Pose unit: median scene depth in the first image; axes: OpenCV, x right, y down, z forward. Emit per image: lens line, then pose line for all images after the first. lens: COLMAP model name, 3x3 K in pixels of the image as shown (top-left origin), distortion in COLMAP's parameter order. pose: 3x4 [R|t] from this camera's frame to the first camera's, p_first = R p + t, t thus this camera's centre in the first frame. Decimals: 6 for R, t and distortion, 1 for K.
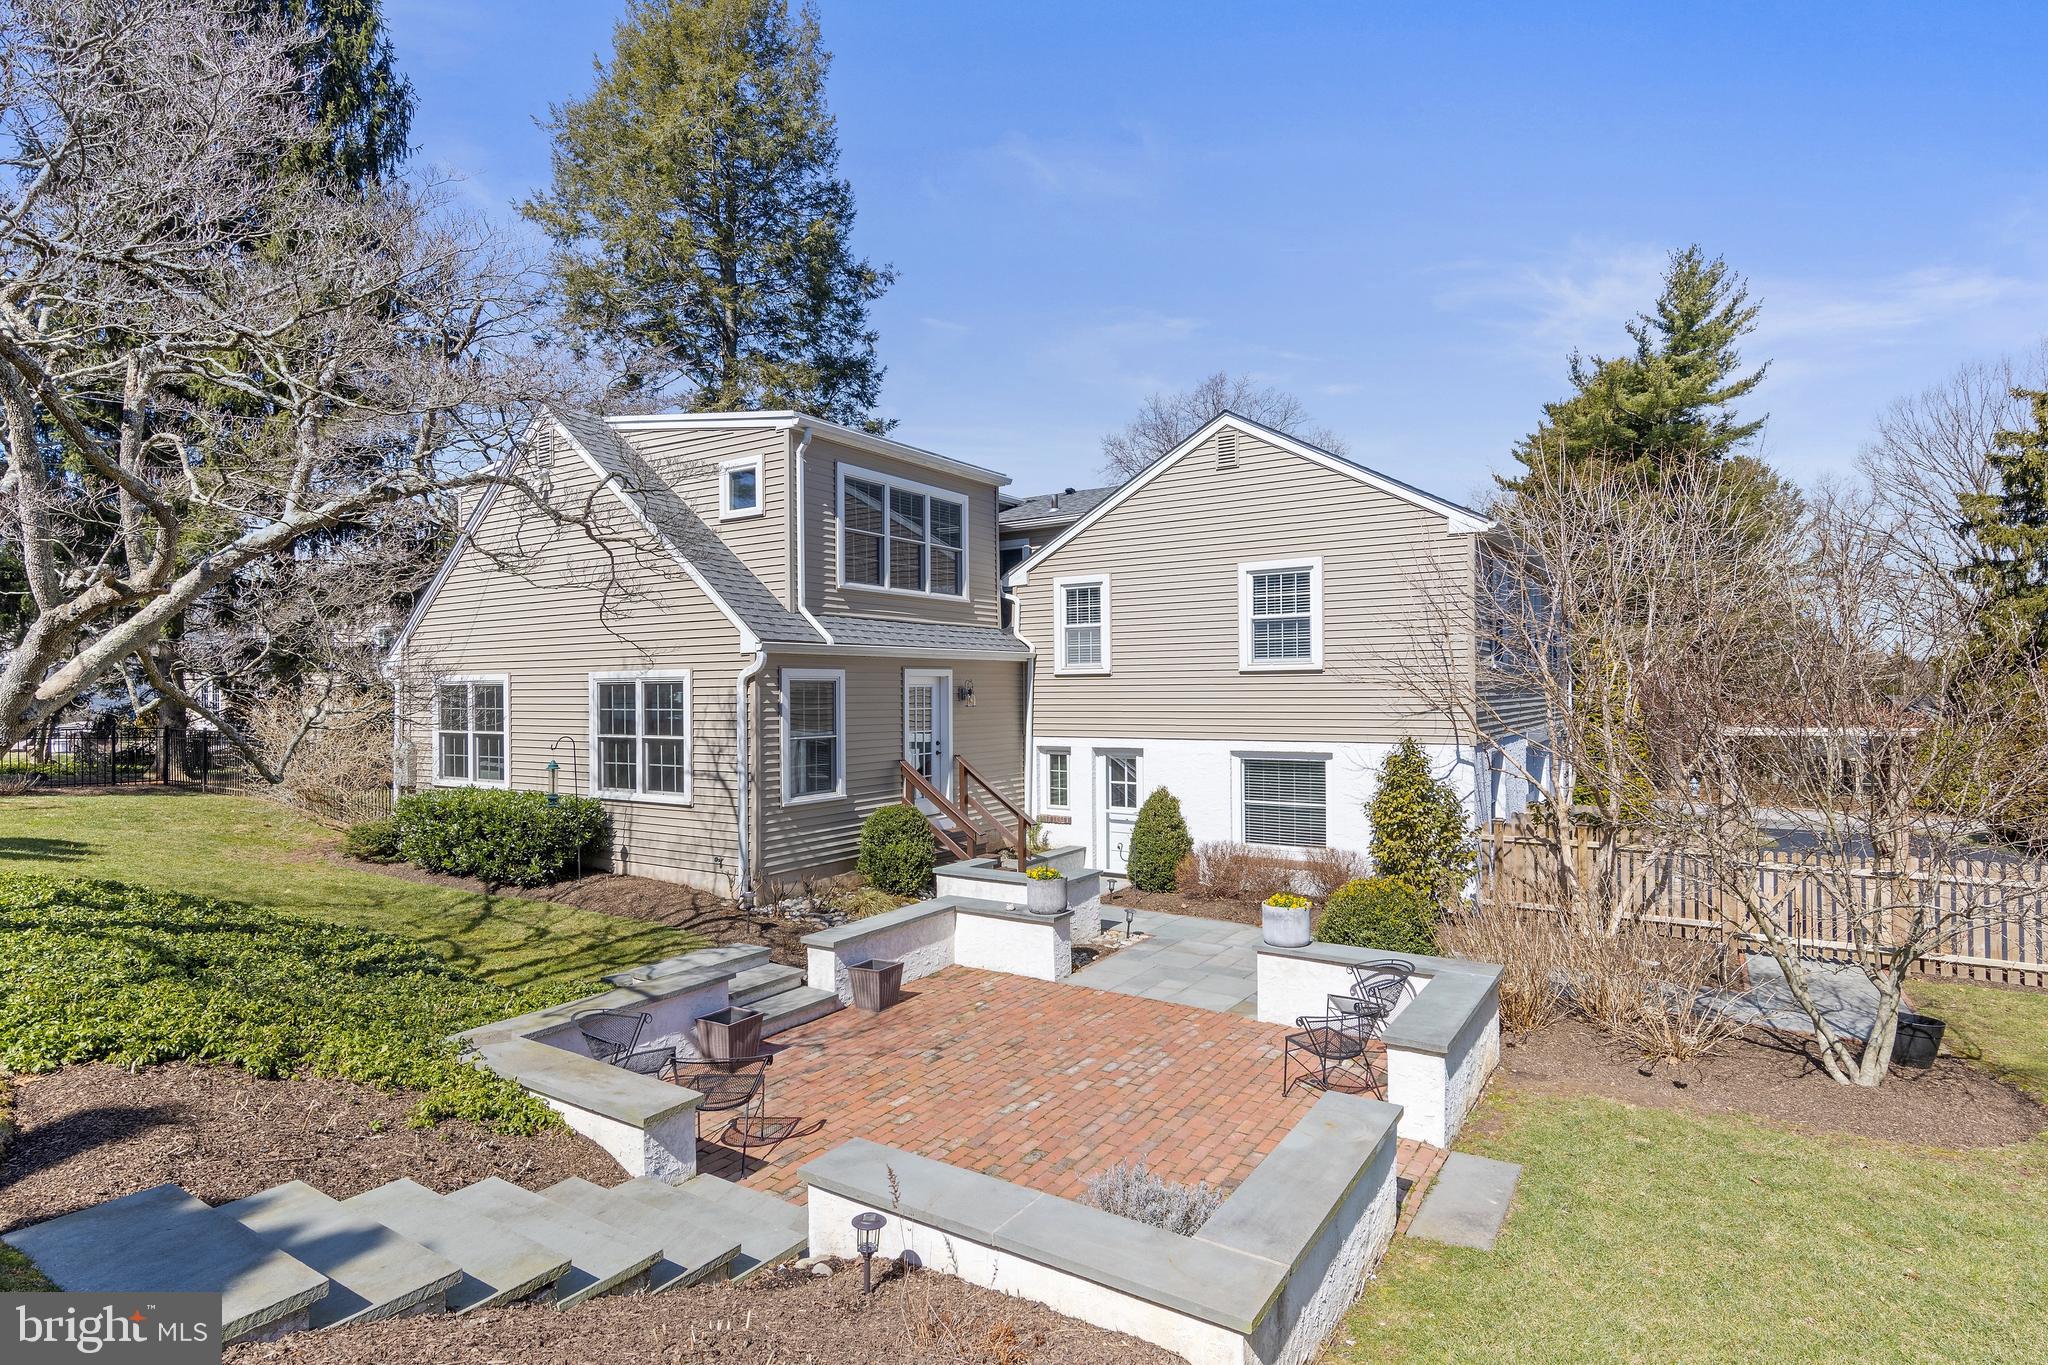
lens RADIAL K [[1042.0, 0, 1027.4], [0, 1042.0, 688.7], [0, 0, 1]] dist [0.017702, -0.006307]
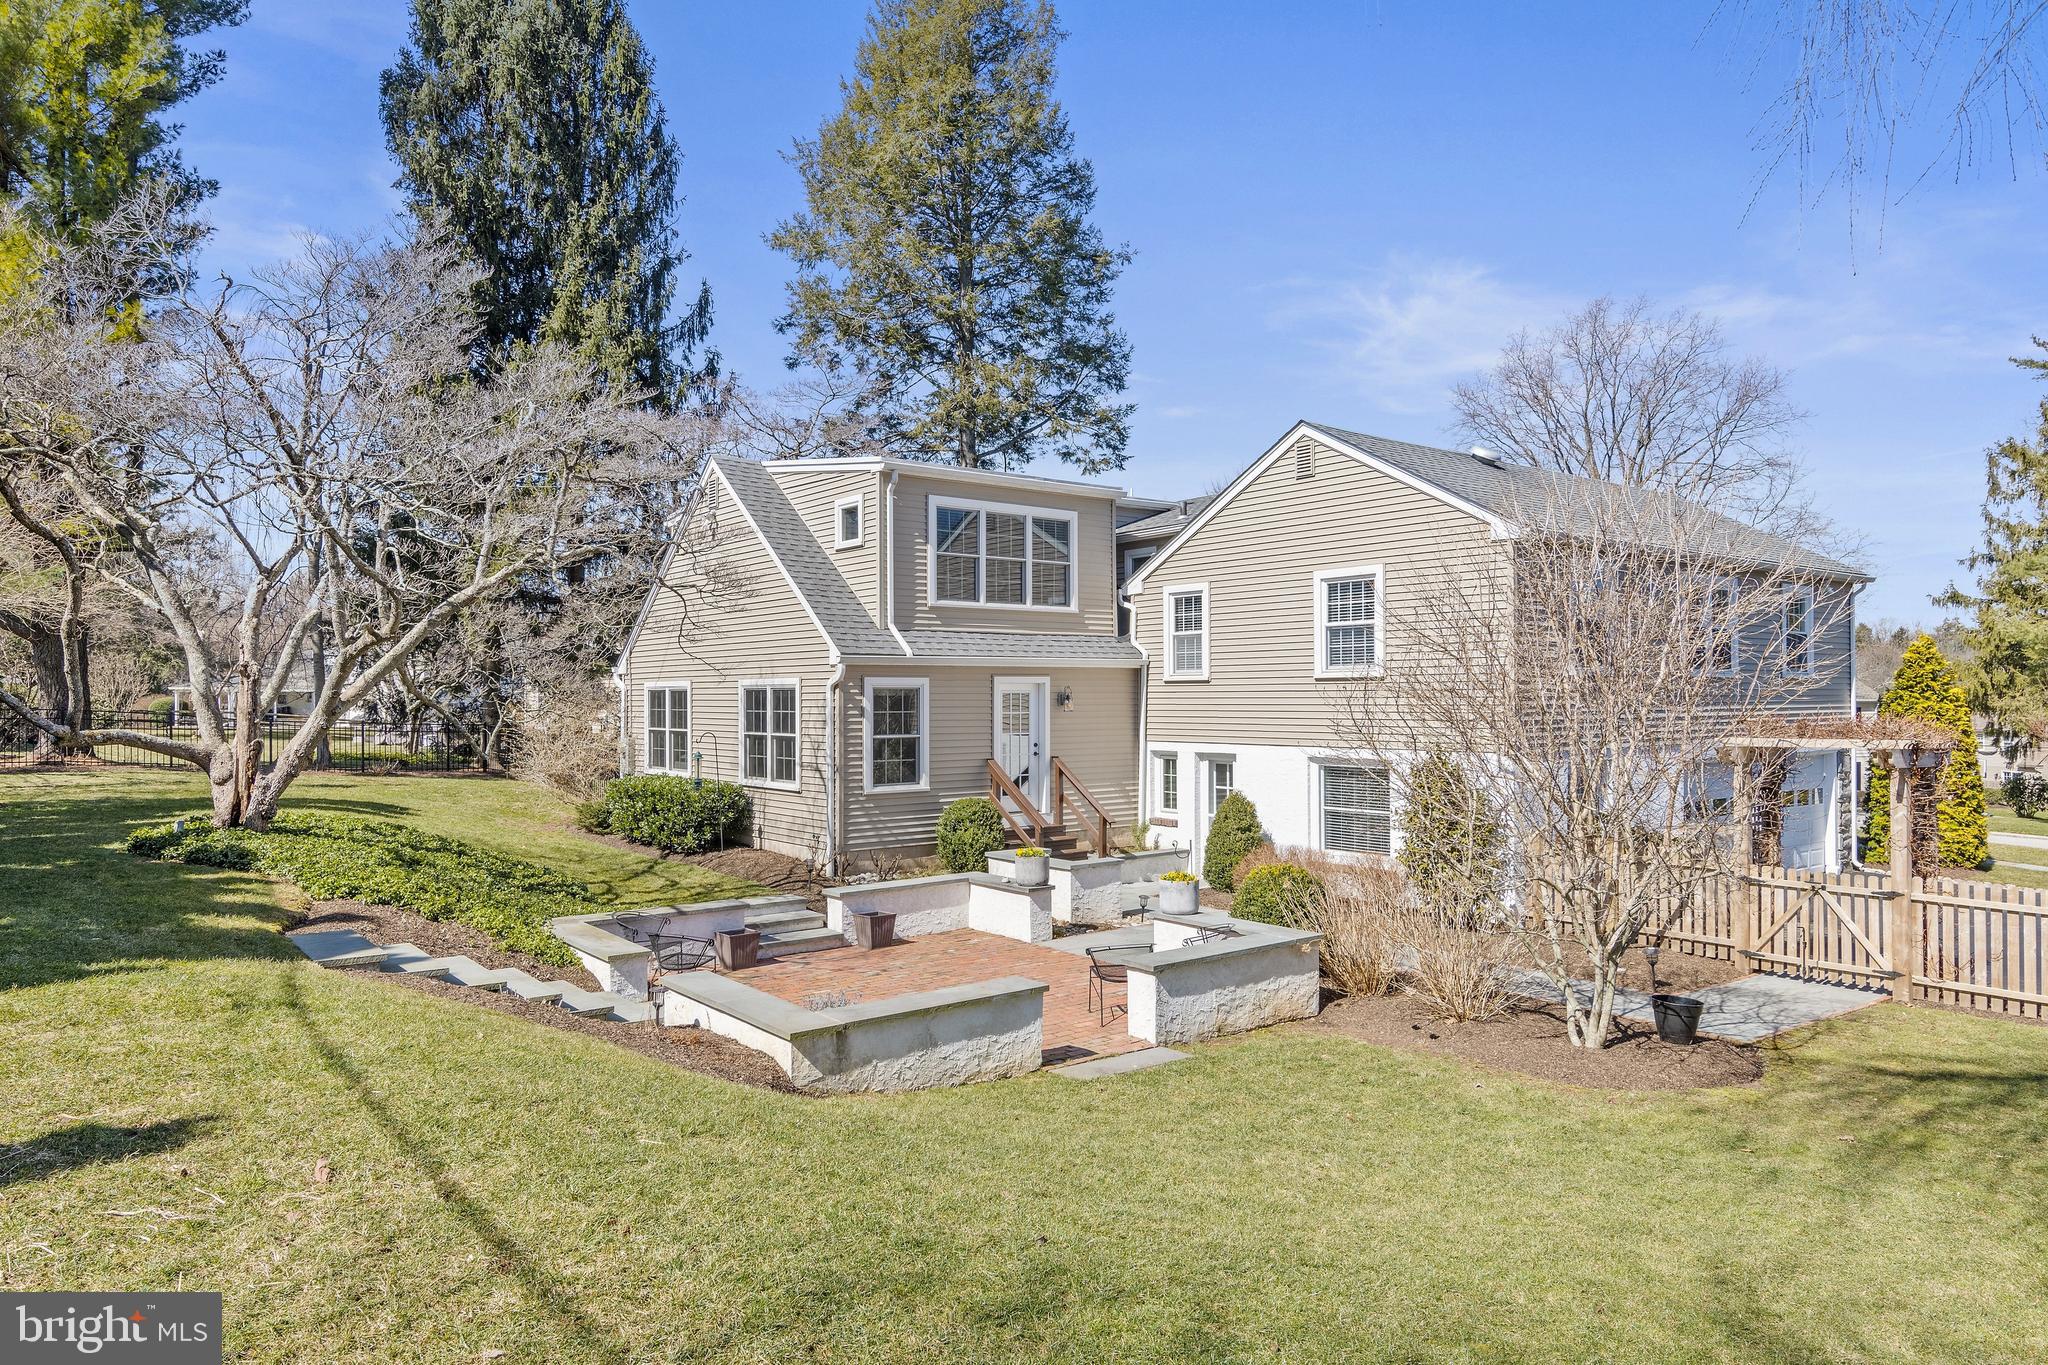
lens RADIAL K [[1284.3, 0, 1029.4], [0, 1284.3, 687.4], [0, 0, 1]] dist [0.001970, 0.017123]
pose [[0.946306, 0.001481, -0.323268, 0.351385], [-0.002540, 0.999993, -0.002853, -0.003675], [0.323261, 0.003521, 0.946303, -0.270492]]
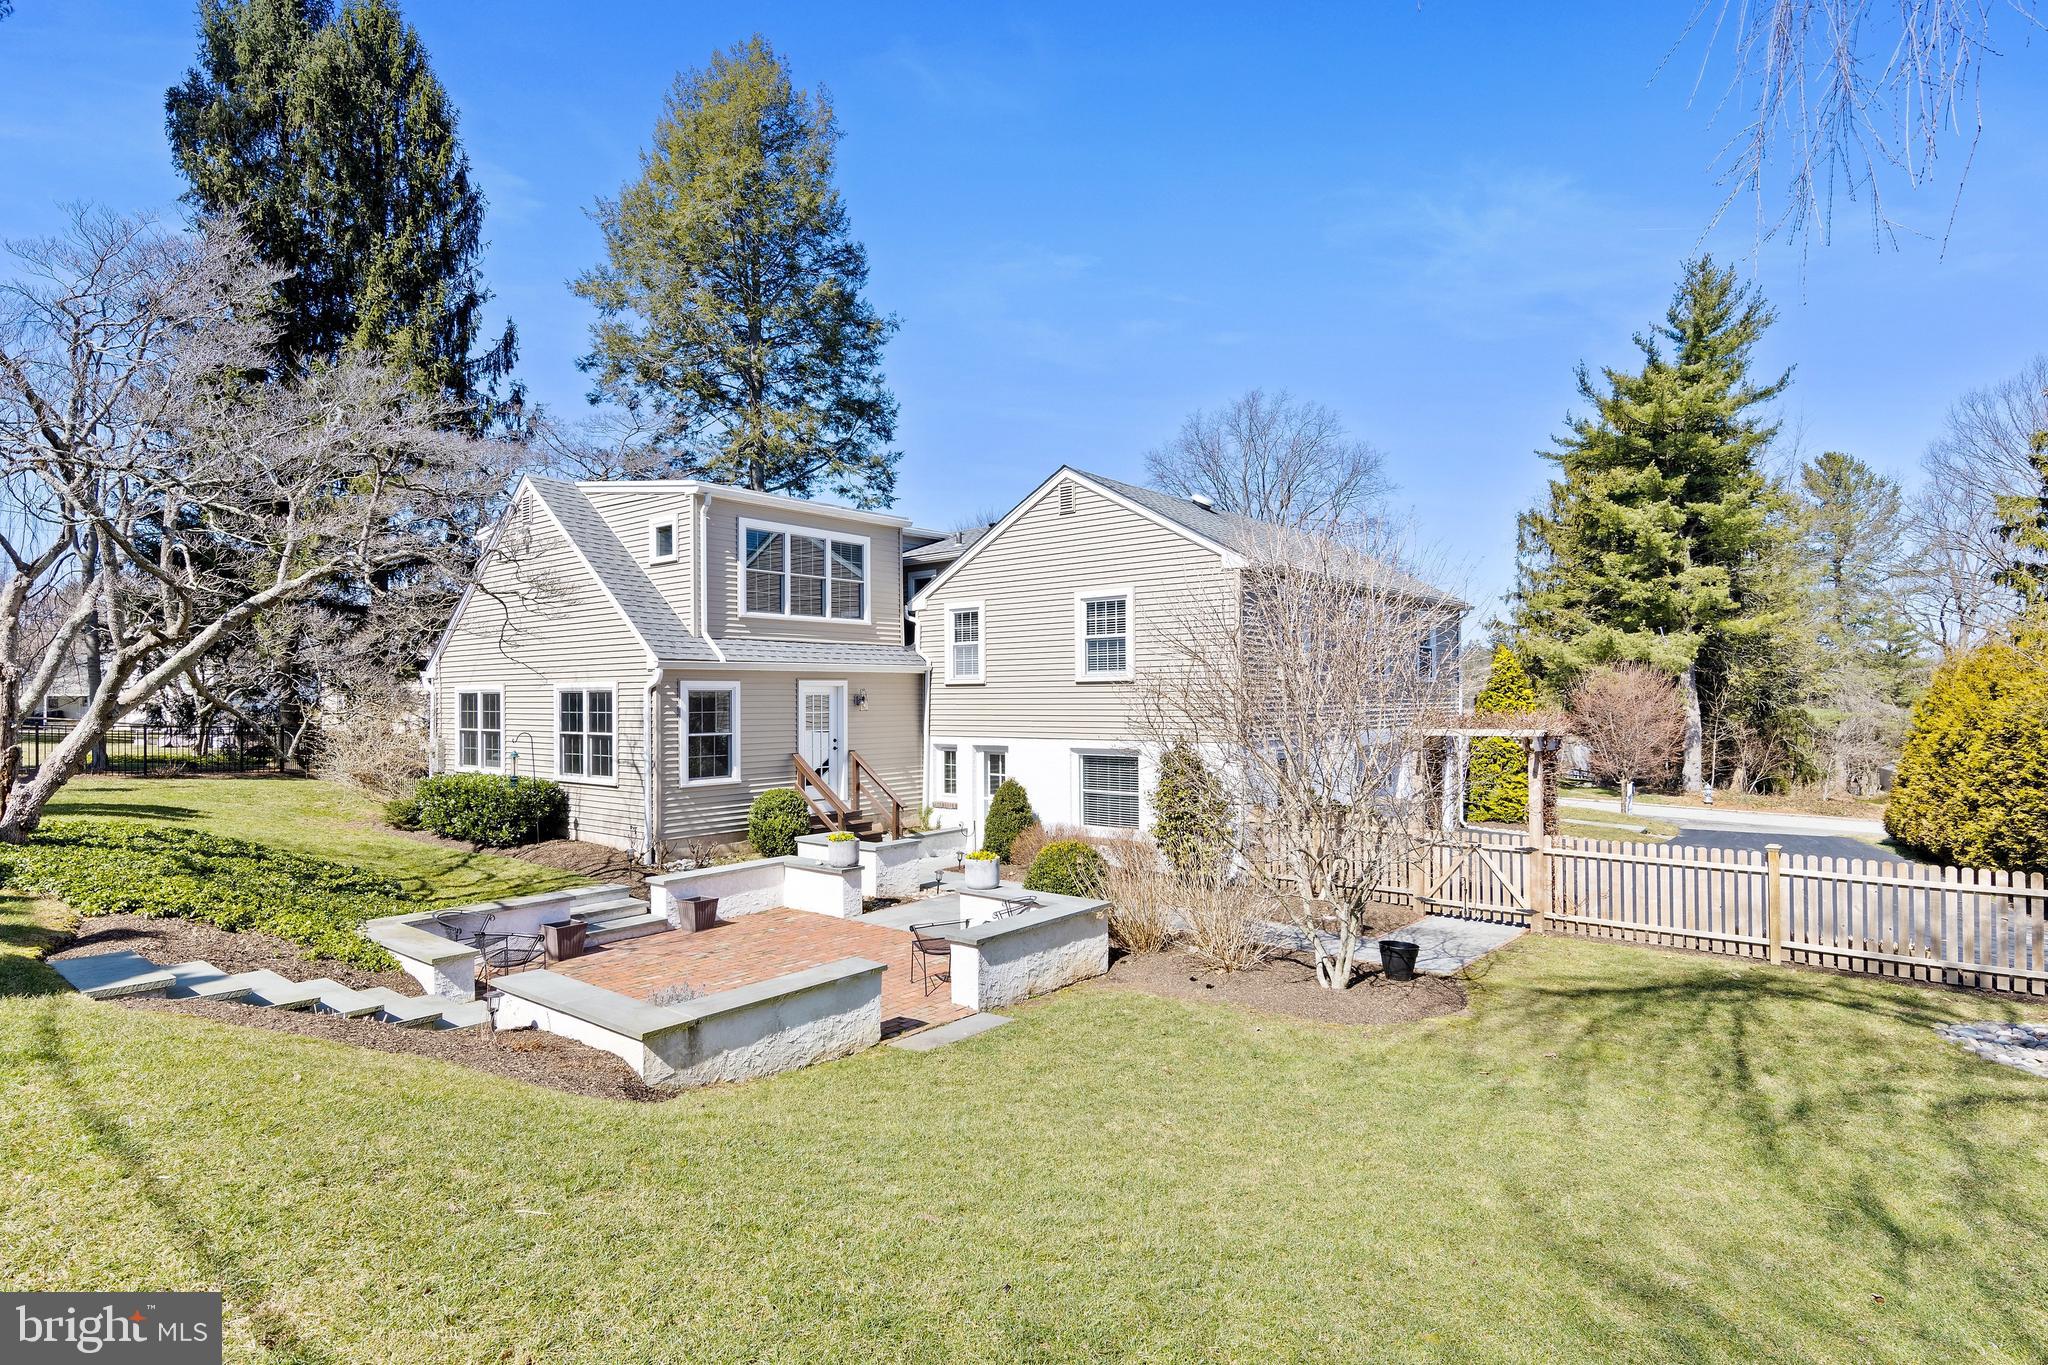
lens RADIAL K [[1042.0, 0, 1027.4], [0, 1042.0, 688.7], [0, 0, 1]] dist [0.017702, -0.006307]
pose [[0.994046, -0.000171, -0.108964, 0.285236], [-0.000370, 0.999988, -0.004948, -0.002786], [0.108963, 0.004958, 0.994033, -0.207008]]
